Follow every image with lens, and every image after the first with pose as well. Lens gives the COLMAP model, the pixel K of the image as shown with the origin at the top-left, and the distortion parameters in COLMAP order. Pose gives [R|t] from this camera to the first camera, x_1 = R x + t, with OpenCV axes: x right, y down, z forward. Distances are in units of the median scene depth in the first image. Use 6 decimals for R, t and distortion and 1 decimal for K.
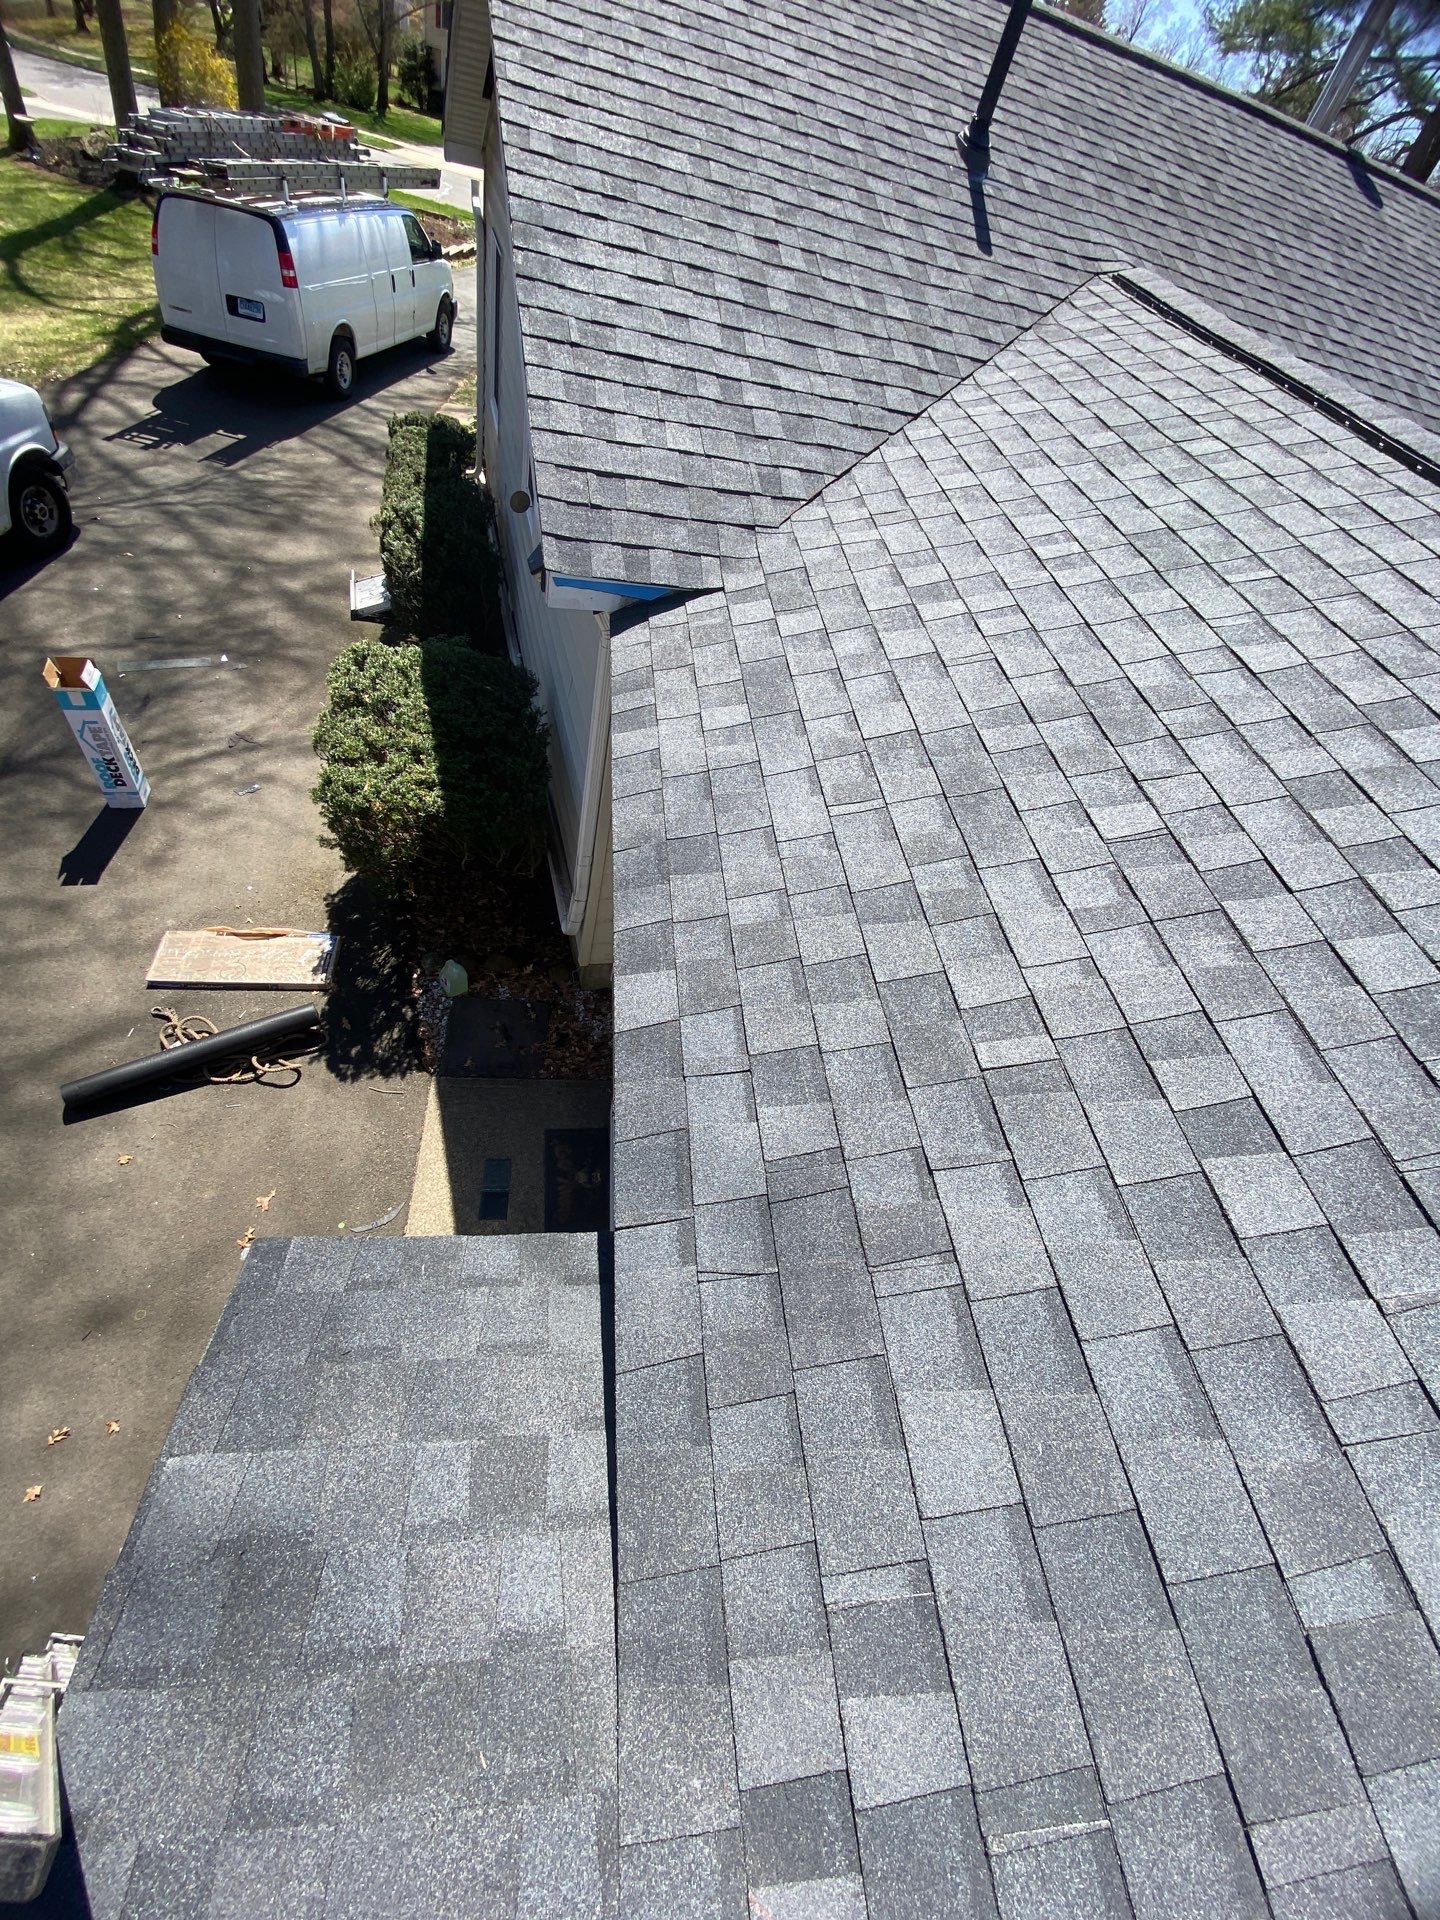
lens RADIAL K [[793.2, 0, 725.0], [0, 793.2, 938.8], [0, 0, 1]] dist [0.021491, -0.023719]
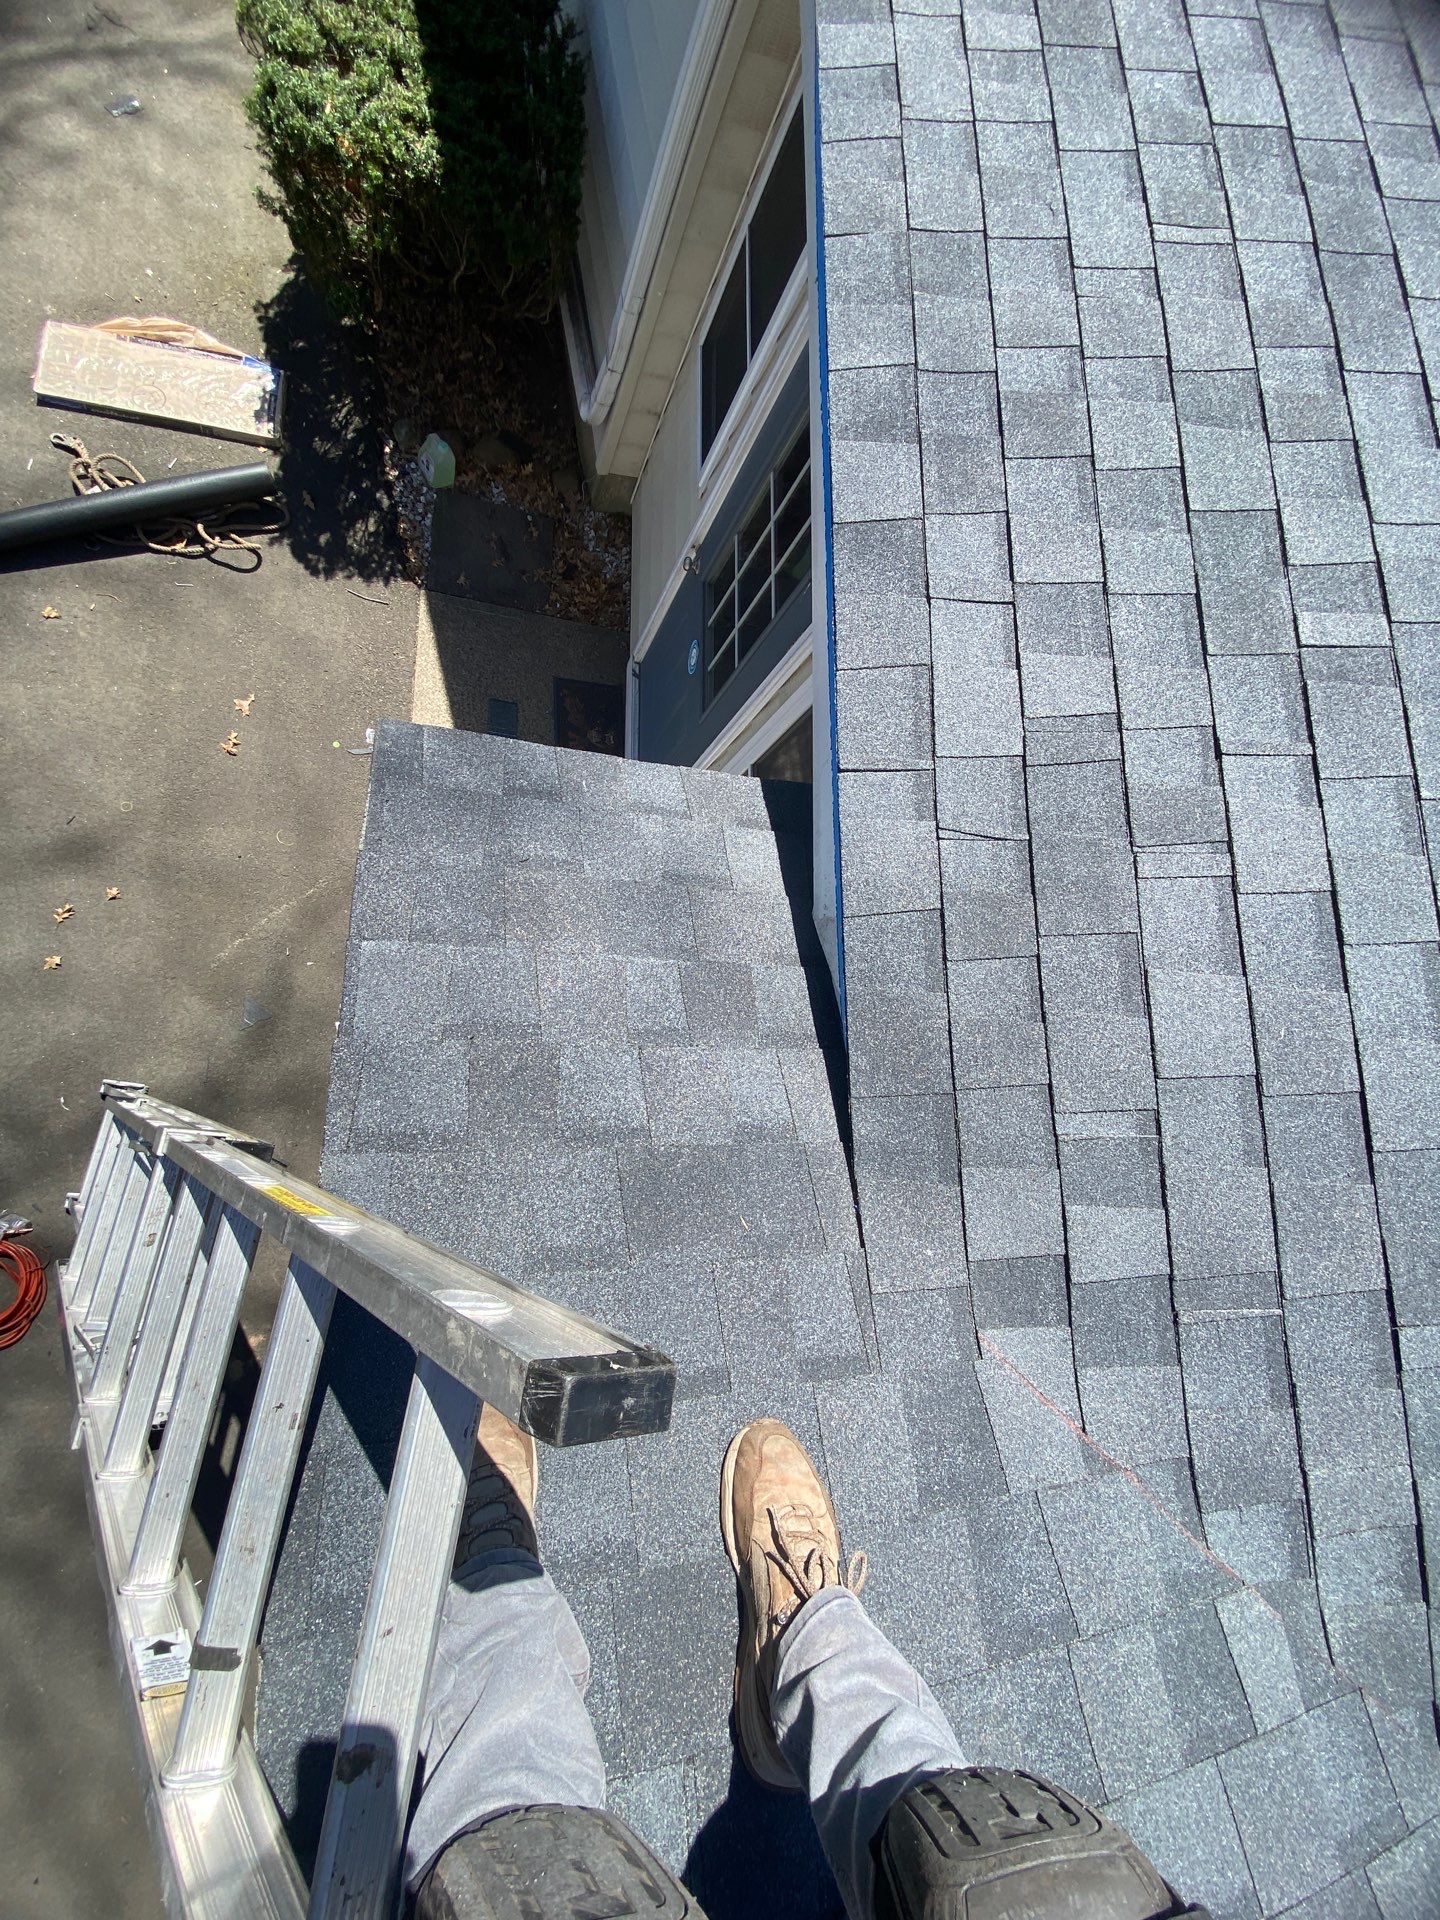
lens RADIAL K [[796.9, 0, 712.4], [0, 796.9, 951.3], [0, 0, 1]] dist [0.027607, -0.023914]
pose [[0.986600, 0.116527, 0.114202, -0.317703], [-0.157497, 0.862956, 0.480105, 0.130002], [-0.042606, -0.491658, 0.869745, 0.147113]]
